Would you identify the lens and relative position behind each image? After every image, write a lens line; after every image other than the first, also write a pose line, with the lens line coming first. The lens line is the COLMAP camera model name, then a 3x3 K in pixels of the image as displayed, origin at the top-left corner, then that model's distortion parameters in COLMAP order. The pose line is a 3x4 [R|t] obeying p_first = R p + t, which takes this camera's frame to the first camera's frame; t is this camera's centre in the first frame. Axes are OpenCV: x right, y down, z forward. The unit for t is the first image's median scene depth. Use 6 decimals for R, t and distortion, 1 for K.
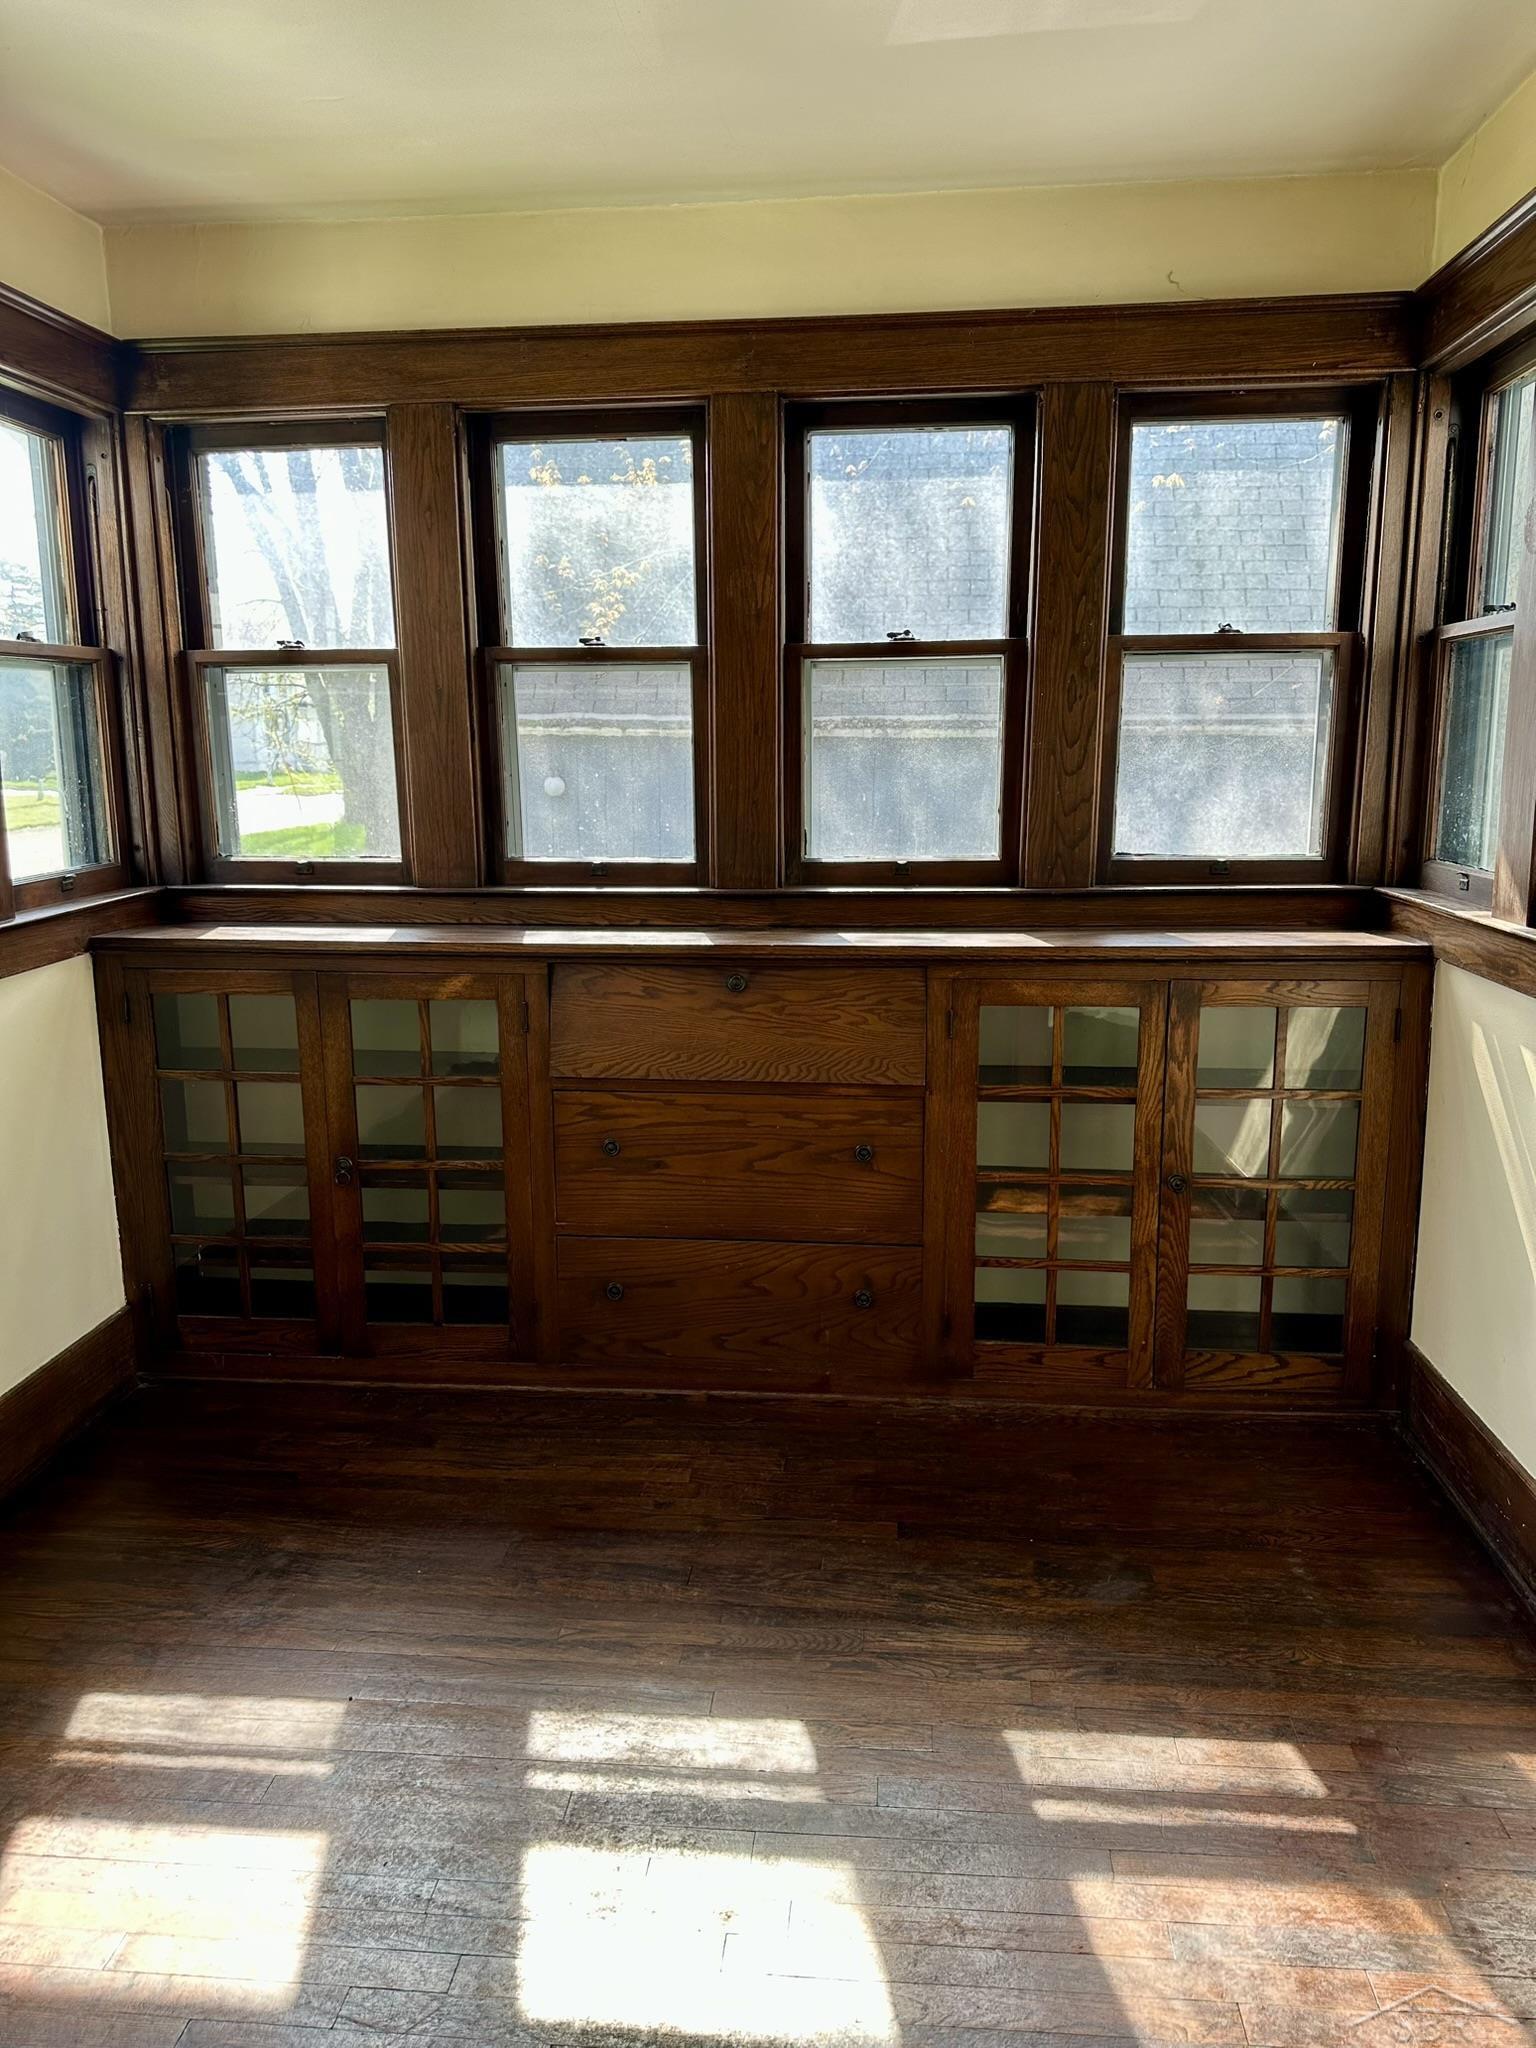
lens RADIAL K [[1441.1, 0, 767.3], [0, 1441.1, 1021.1], [0, 0, 1]] dist [0.049201, -0.053932]
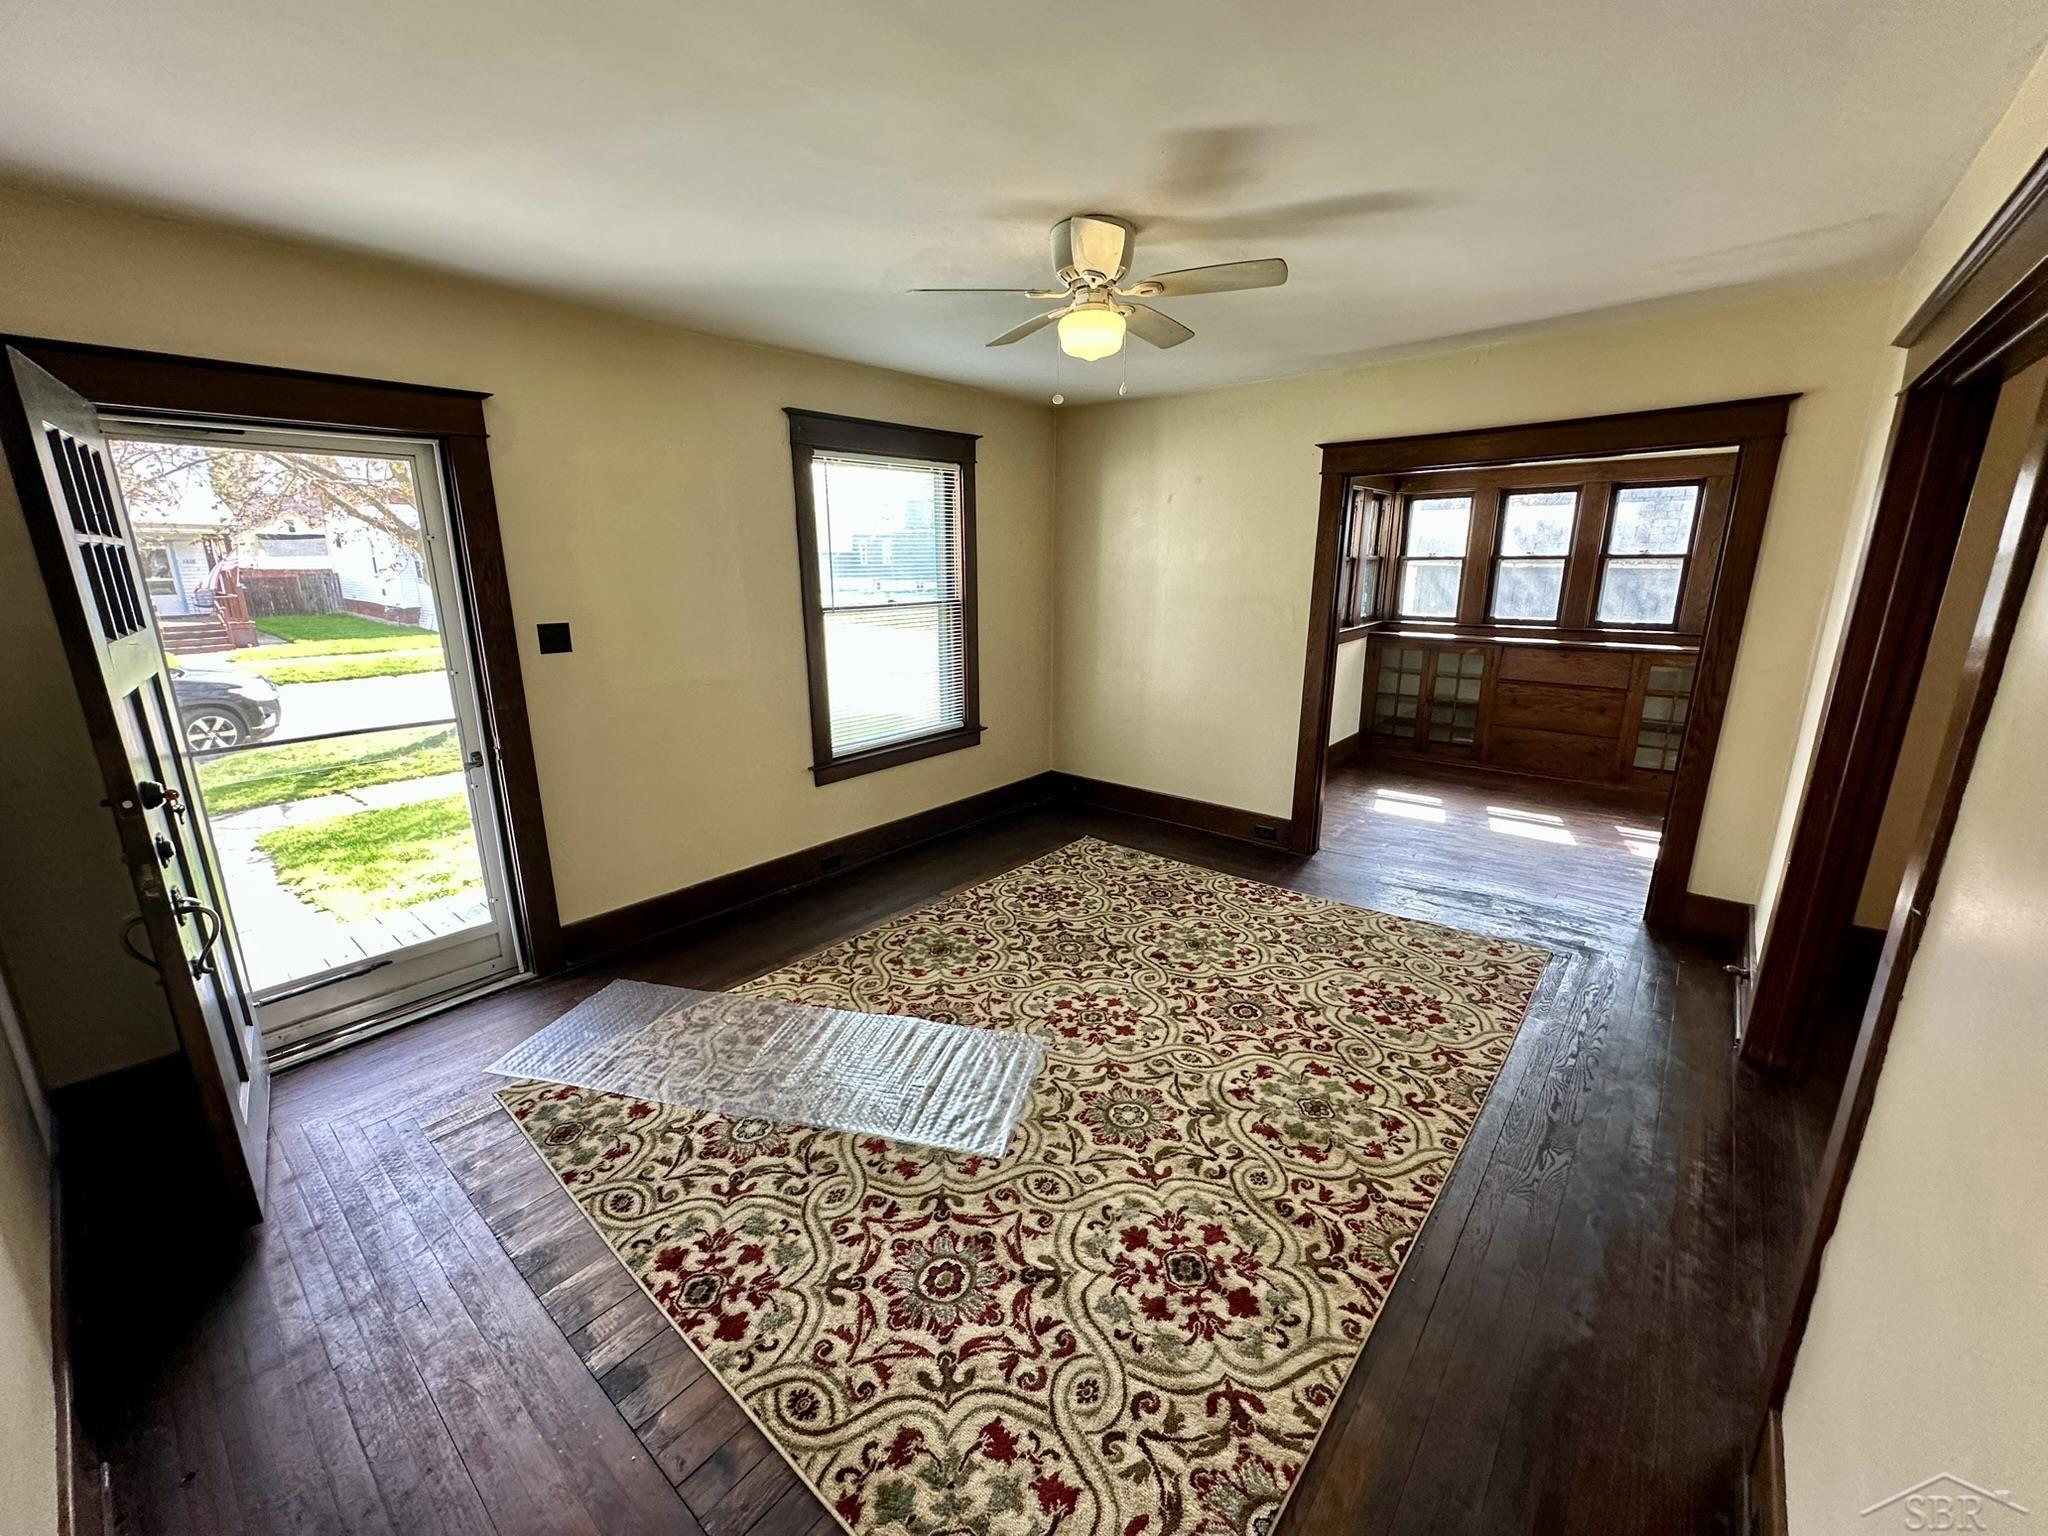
lens RADIAL K [[811.5, 0, 1027.6], [0, 811.5, 764.8], [0, 0, 1]] dist [-0.000263, 0.000205]
pose [[0.830105, 0.139961, -0.539756, -0.004815], [-0.104592, 0.989888, 0.095826, 0.181742], [0.547710, -0.023092, 0.836350, -1.339330]]
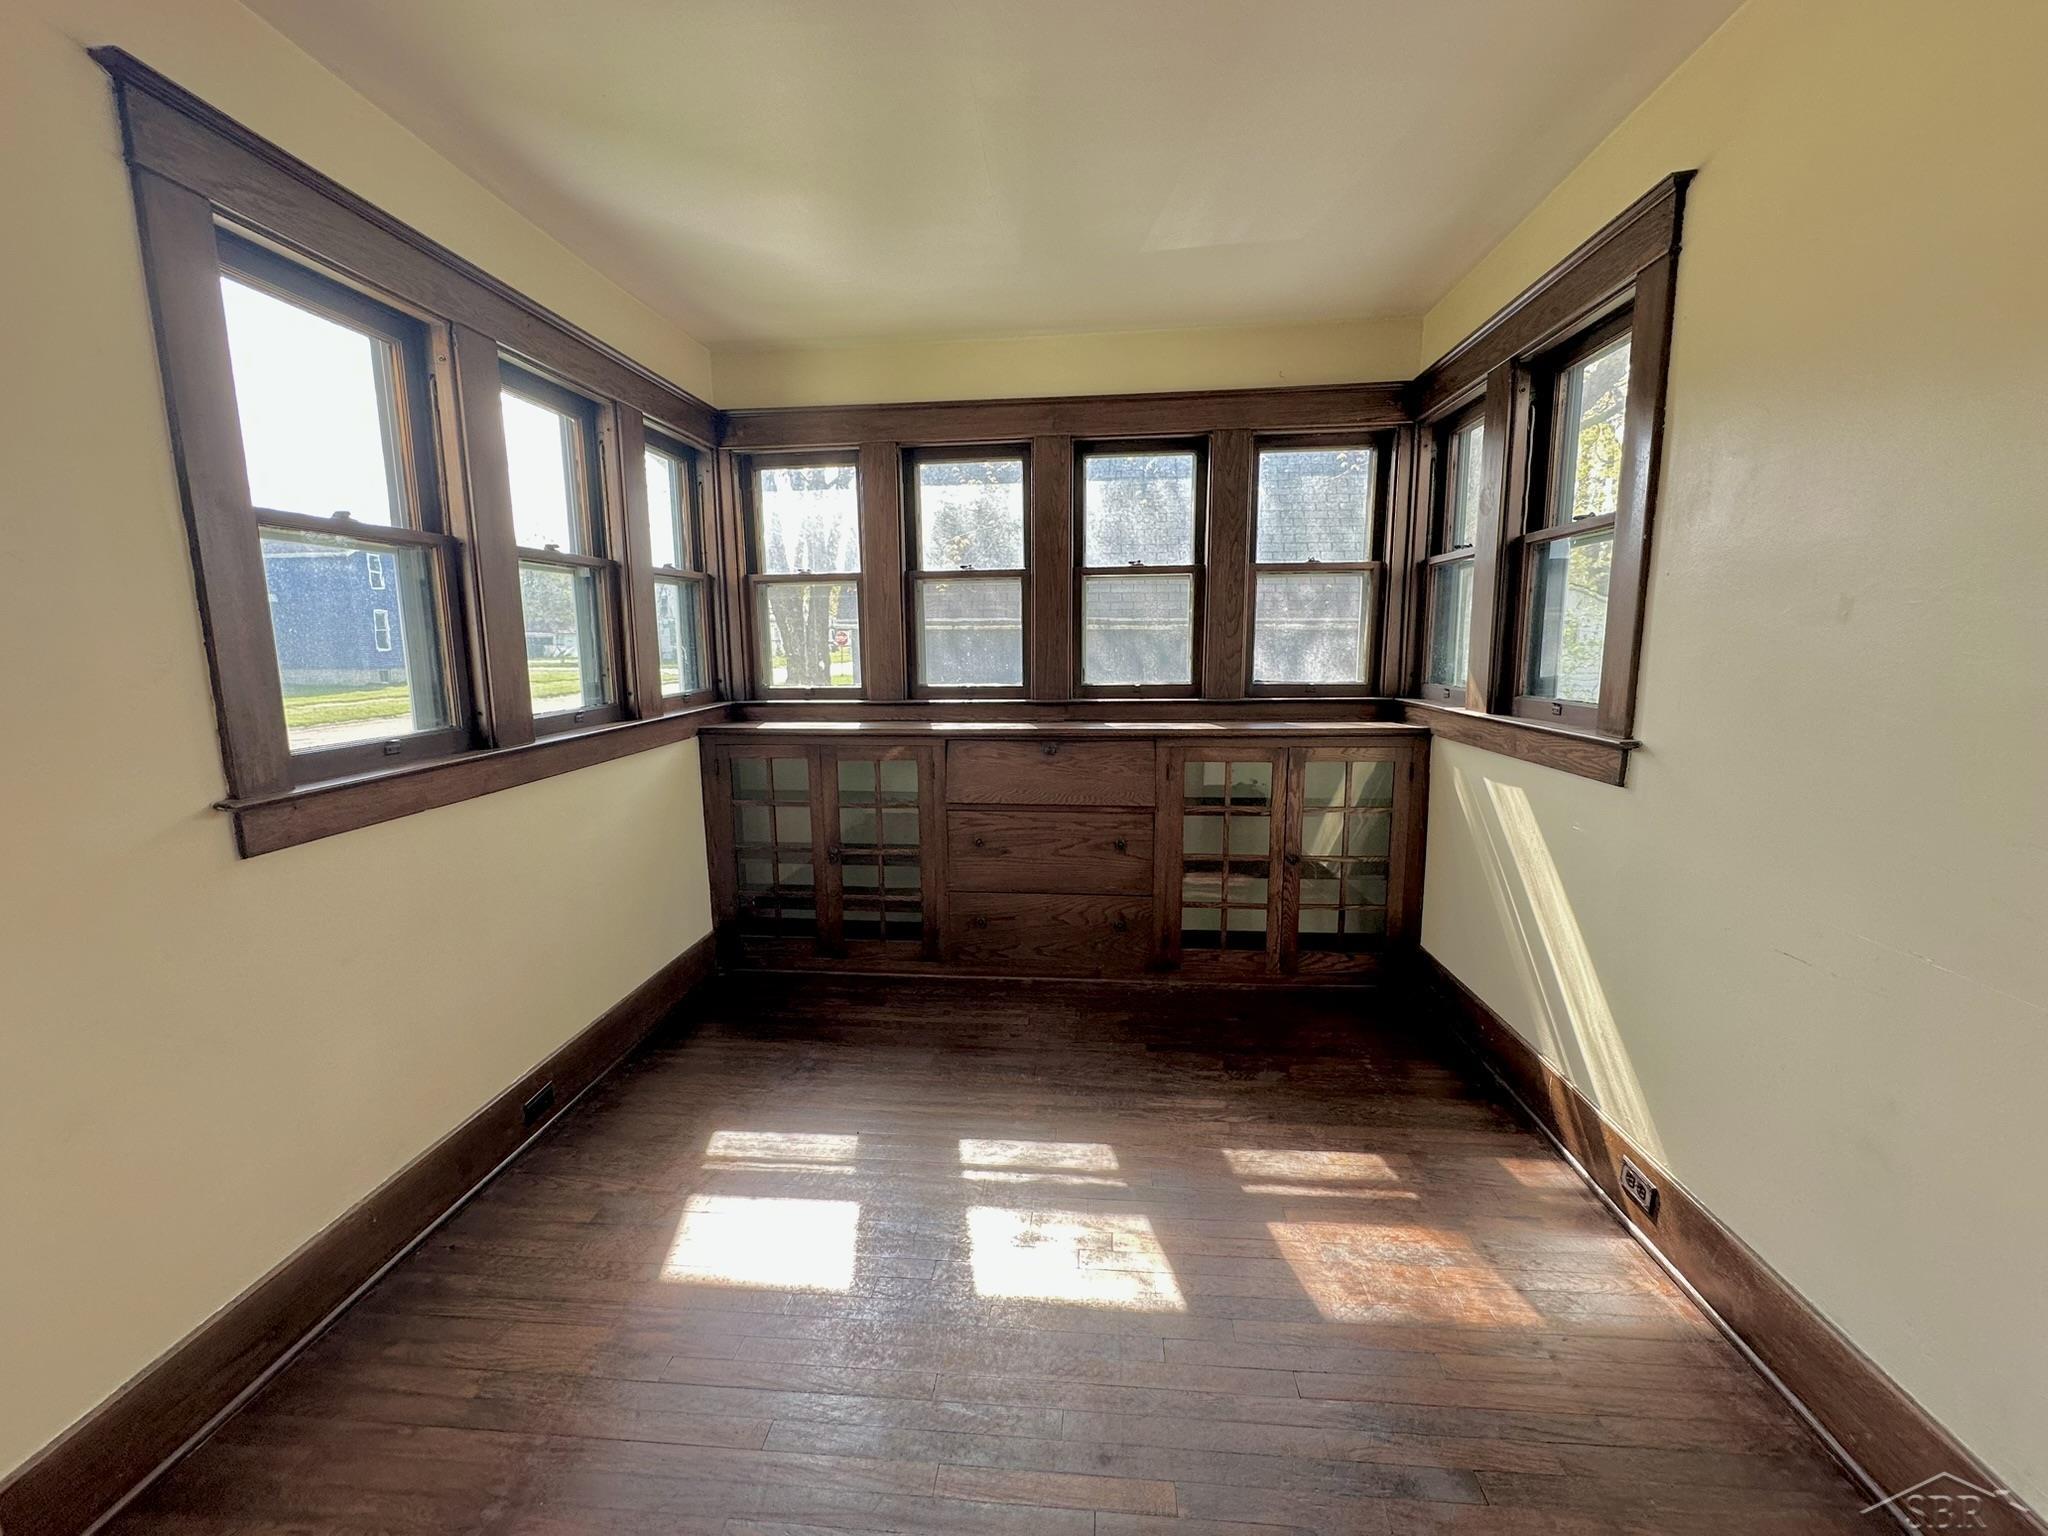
lens RADIAL K [[811.5, 0, 1022.4], [0, 811.5, 765.3], [0, 0, 1]] dist [-0.000263, 0.000205]
pose [[0.999995, -0.003280, -0.000242, -0.055771], [0.003269, 0.999307, -0.037071, 0.029883], [0.000363, 0.037070, 0.999313, -0.026593]]
